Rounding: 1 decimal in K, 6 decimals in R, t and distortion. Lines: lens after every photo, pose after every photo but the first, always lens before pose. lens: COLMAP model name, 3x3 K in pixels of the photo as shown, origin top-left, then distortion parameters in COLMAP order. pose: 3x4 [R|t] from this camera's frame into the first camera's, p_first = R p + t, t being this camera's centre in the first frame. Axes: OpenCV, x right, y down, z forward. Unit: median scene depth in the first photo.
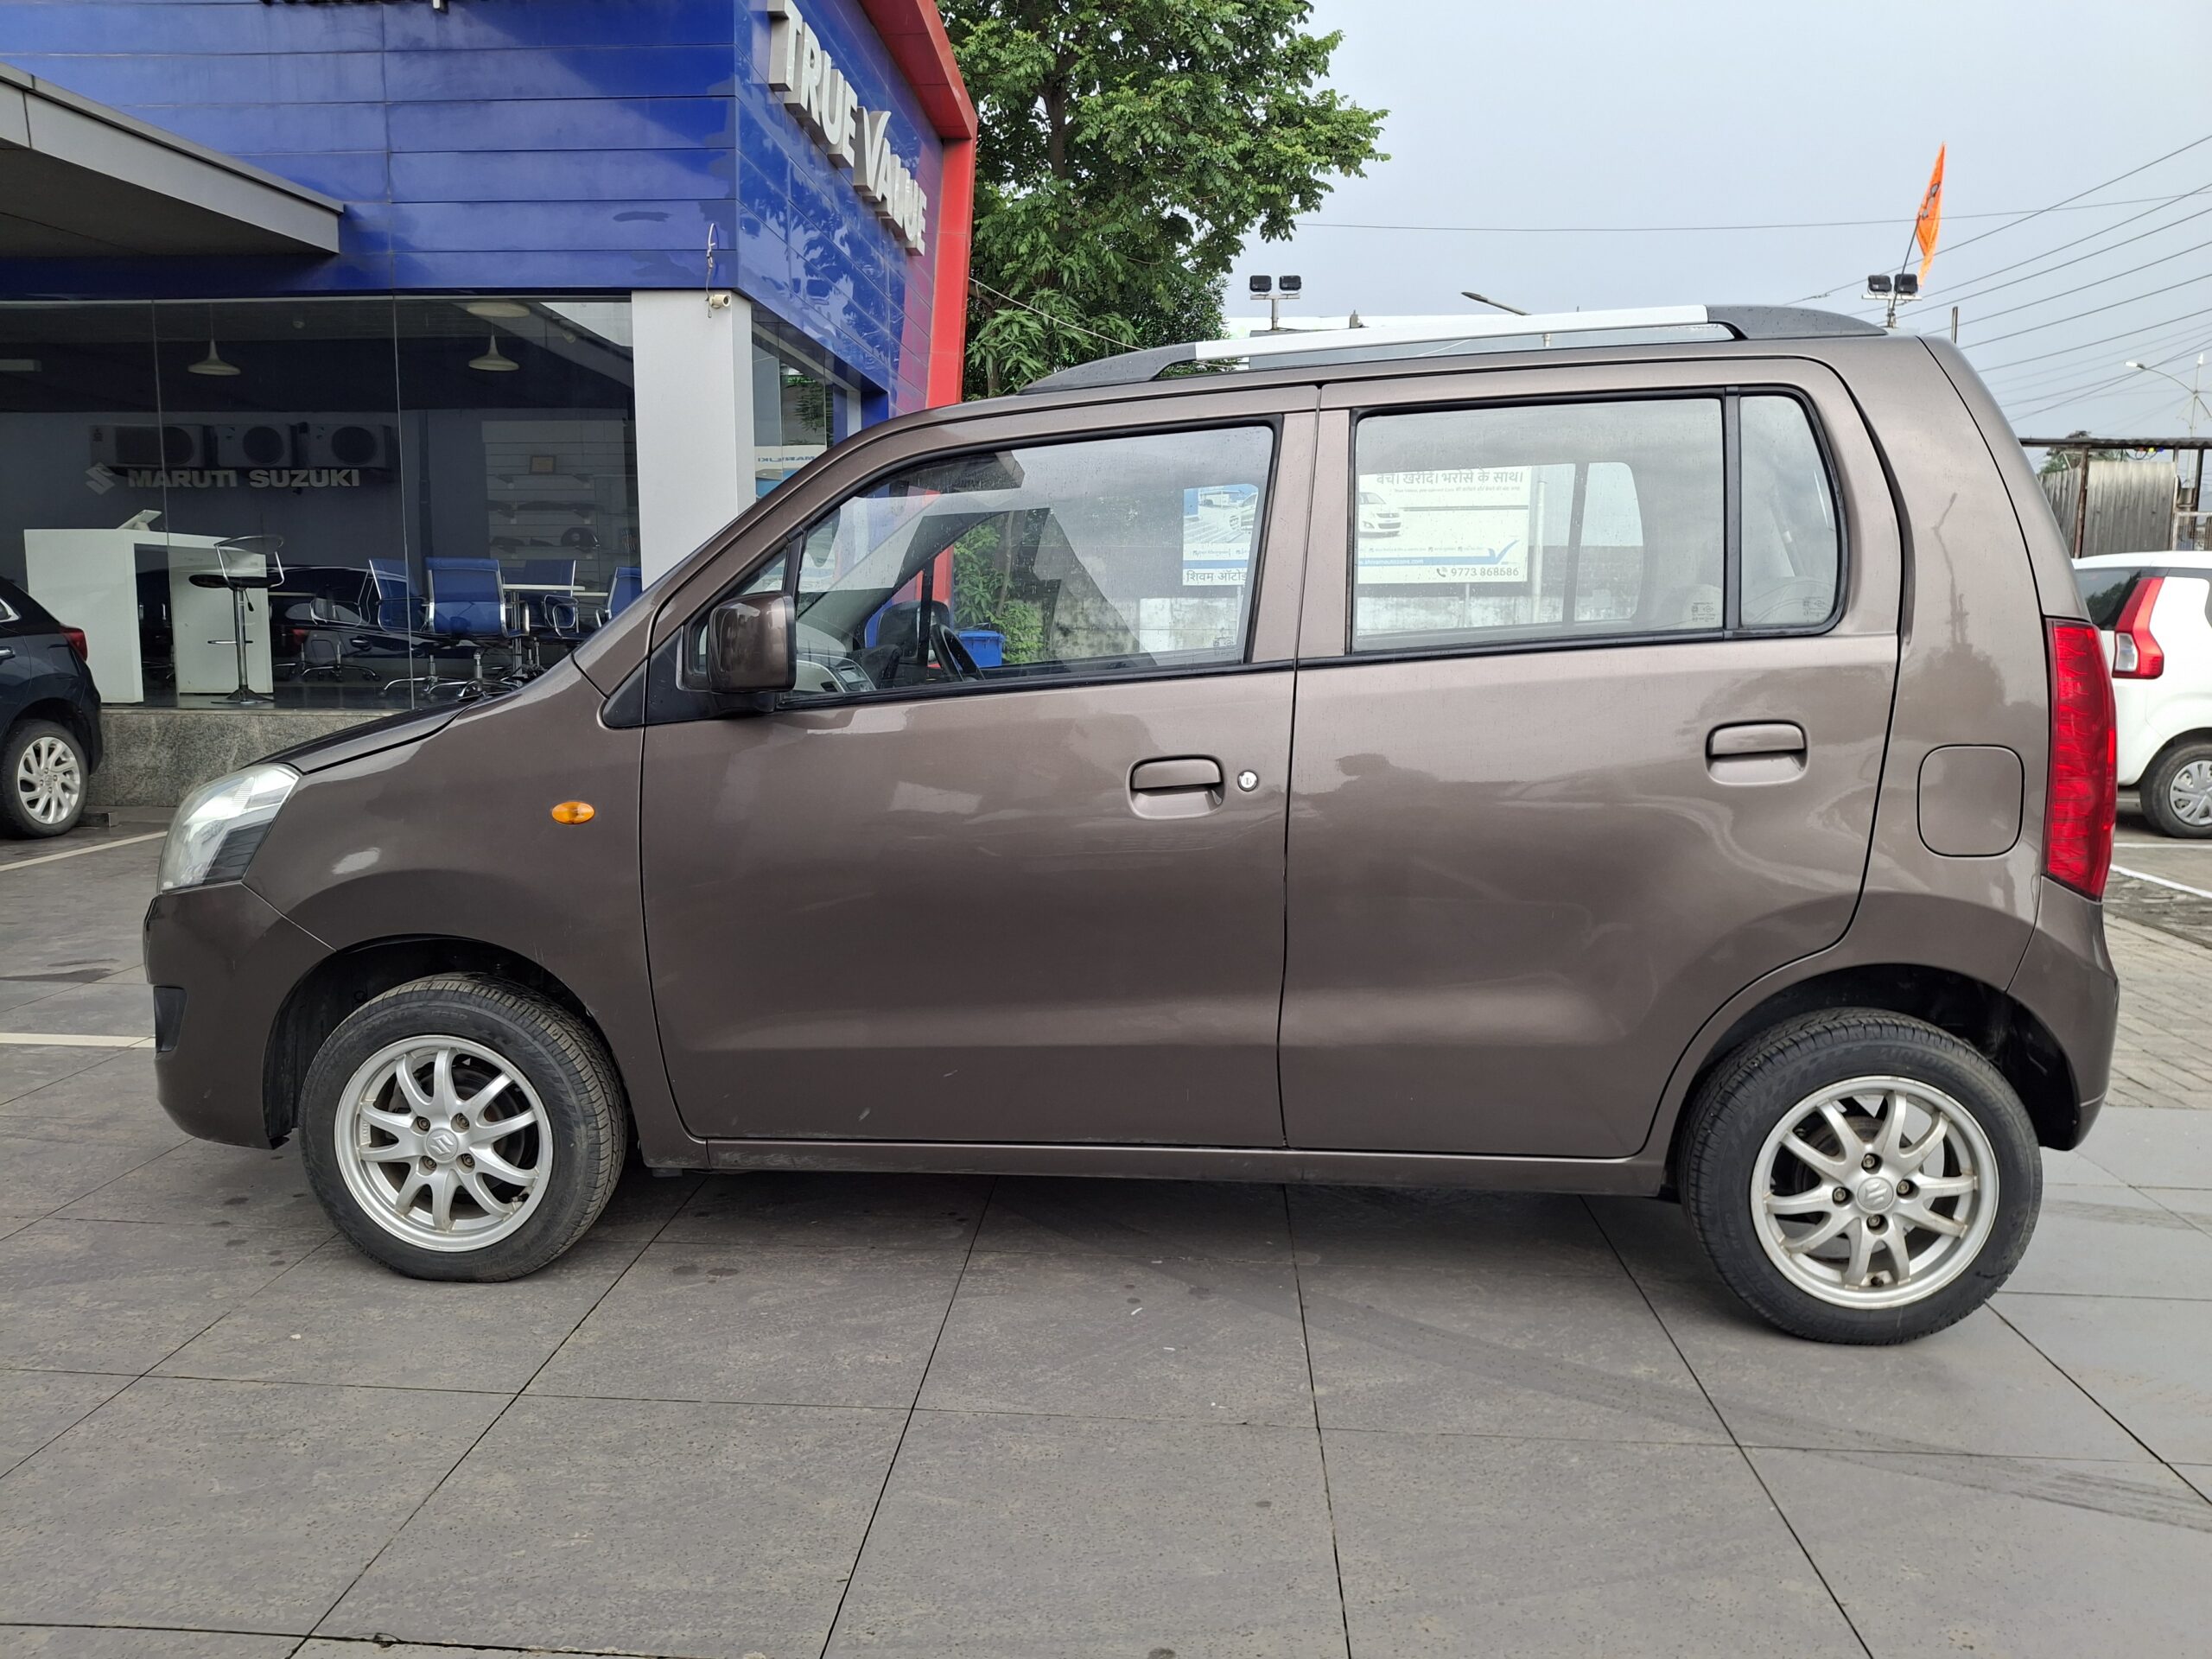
lens RADIAL K [[1639.6, 0, 1106.0], [0, 1639.6, 829.5], [0, 0, 1]] dist [0.004881, -0.002759]
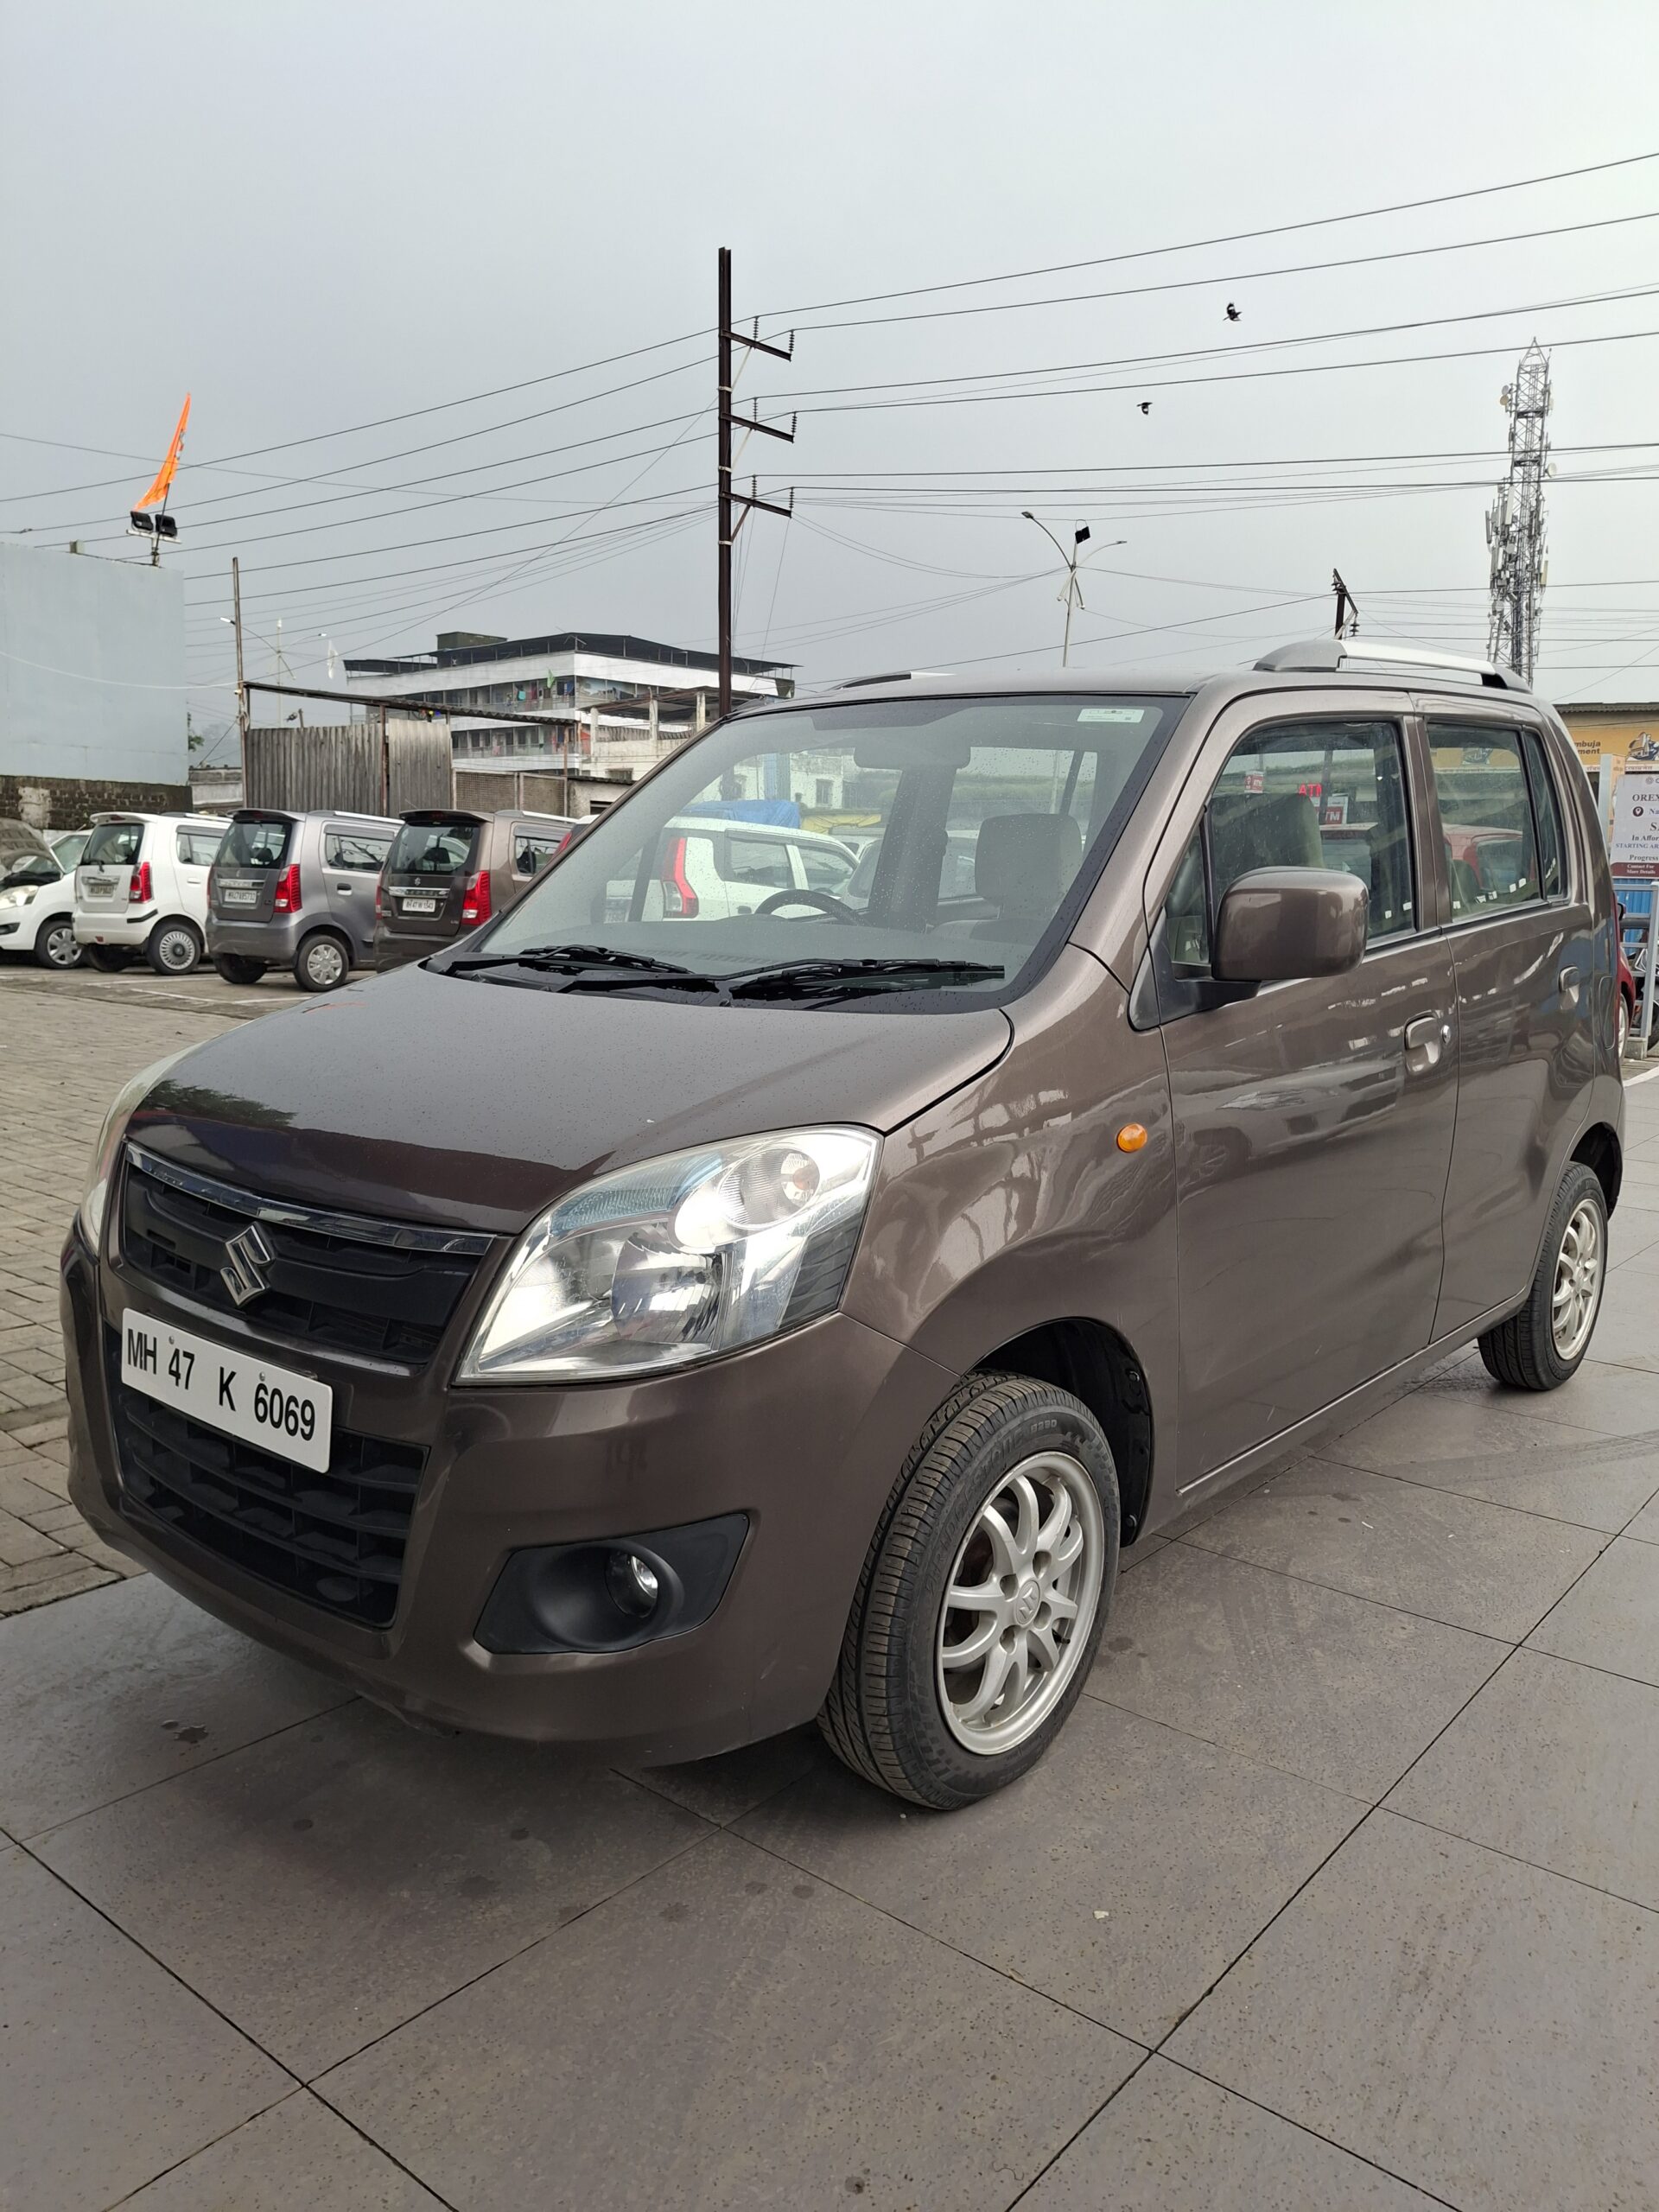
lens RADIAL K [[1643.8, 0, 828.8], [0, 1643.8, 1055.8], [0, 0, 1]] dist [0.040999, 0.000394]
pose [[0.592236, -0.091810, 0.800517, -1.034681], [0.095000, 0.994514, 0.043777, -0.097308], [-0.800145, 0.050122, 0.597709, 0.603473]]
